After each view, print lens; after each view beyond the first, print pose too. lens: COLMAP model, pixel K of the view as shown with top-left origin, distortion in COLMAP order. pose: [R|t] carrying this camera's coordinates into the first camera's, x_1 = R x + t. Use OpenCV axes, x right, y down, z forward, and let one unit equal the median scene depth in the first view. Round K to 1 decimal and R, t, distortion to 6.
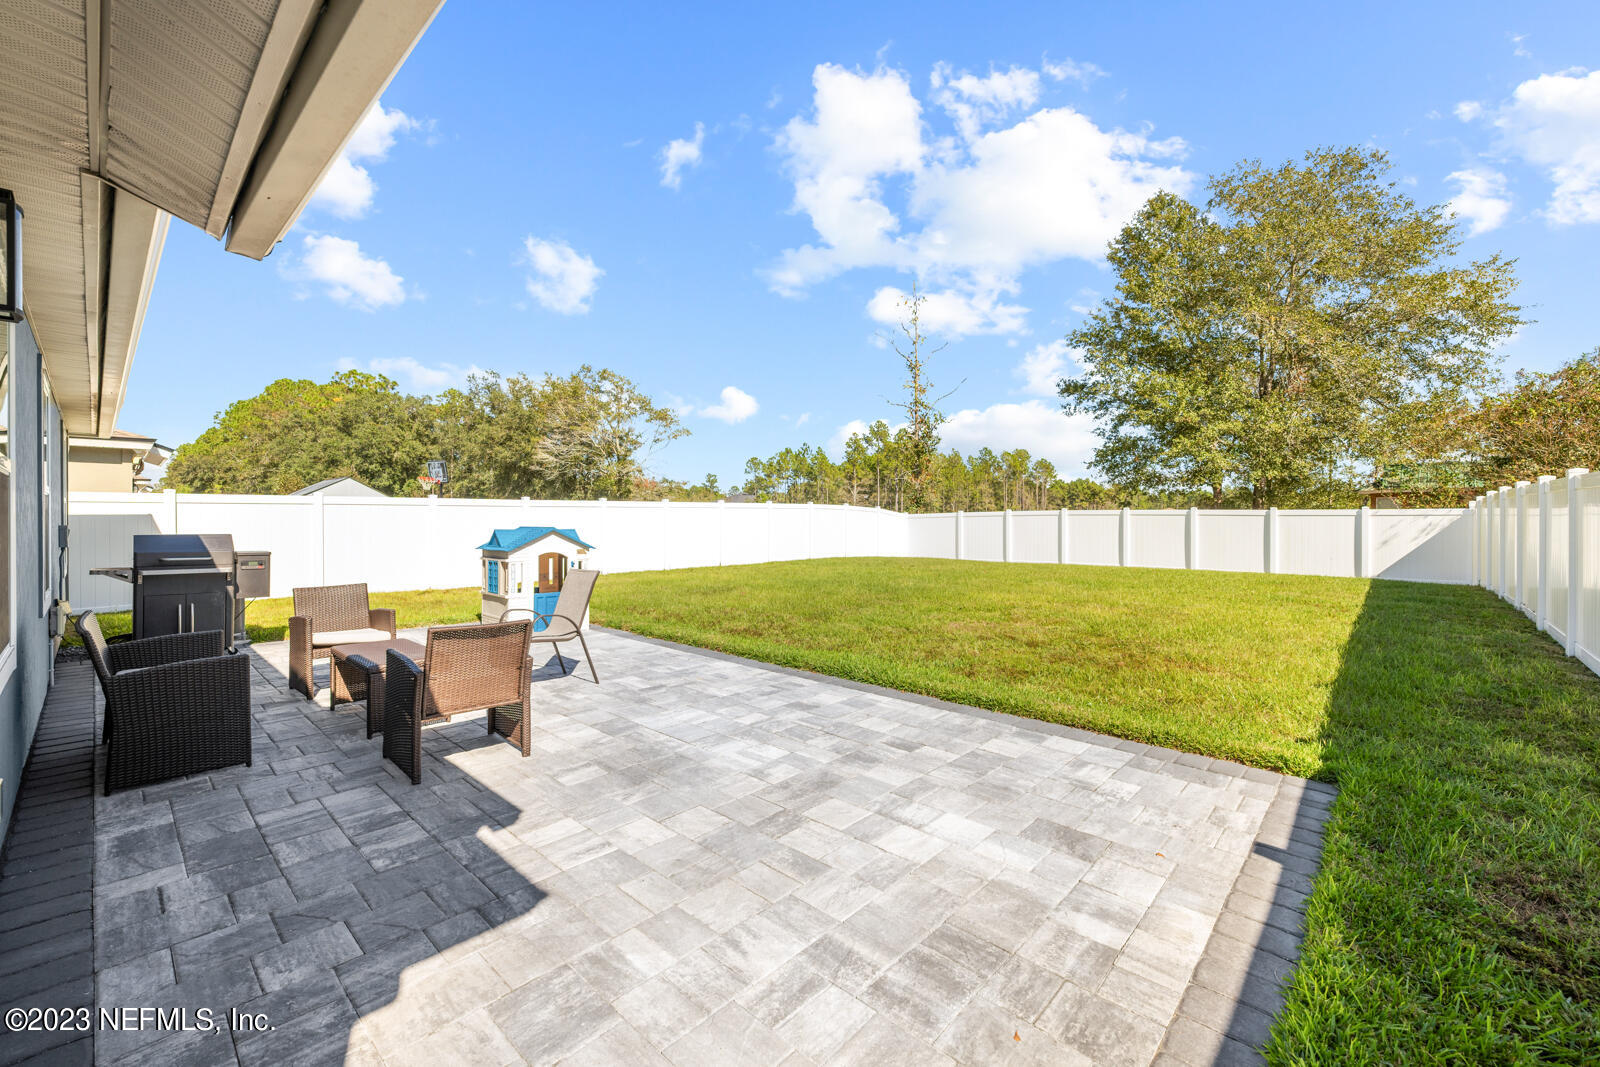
lens RADIAL K [[637.7, 0, 809.0], [0, 637.7, 527.8], [0, 0, 1]] dist [-0.000787, 0.000179]
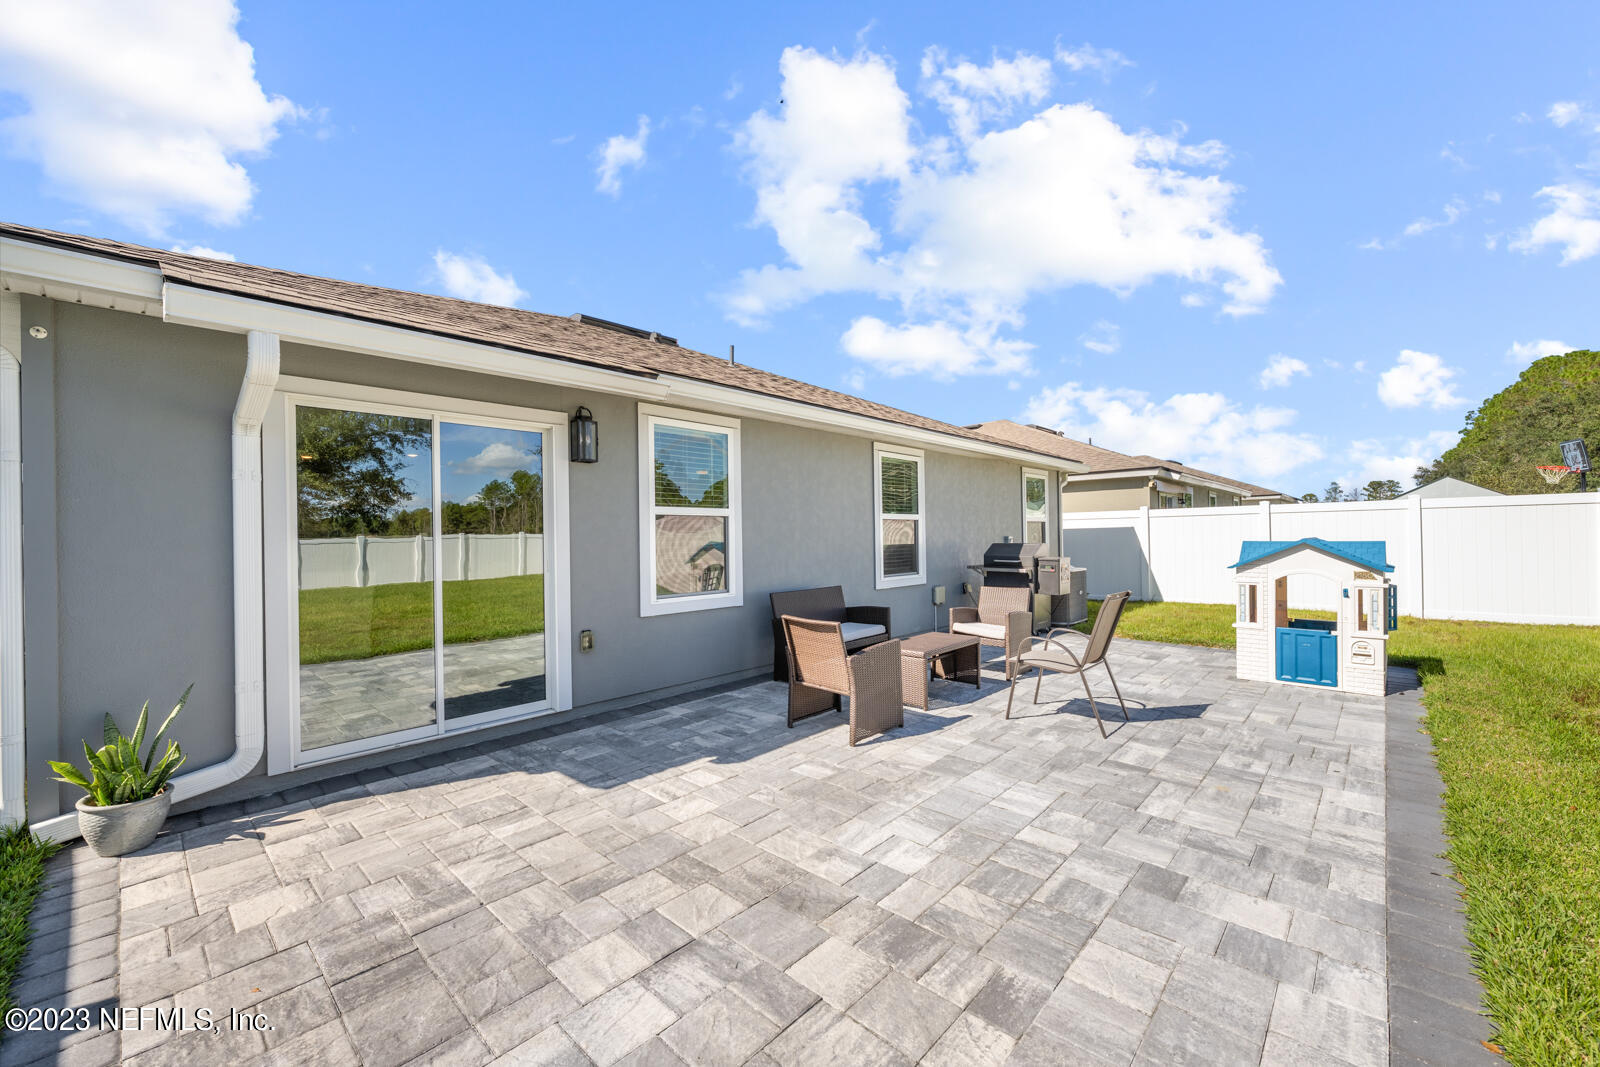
lens RADIAL K [[637.7, 0, 807.9], [0, 637.7, 531.1], [0, 0, 1]] dist [-0.000787, 0.000179]
pose [[-0.006038, -0.007867, -0.999951, 0.730990], [0.002723, 0.999965, -0.007884, -0.013338], [0.999978, -0.002771, -0.006017, 0.990398]]
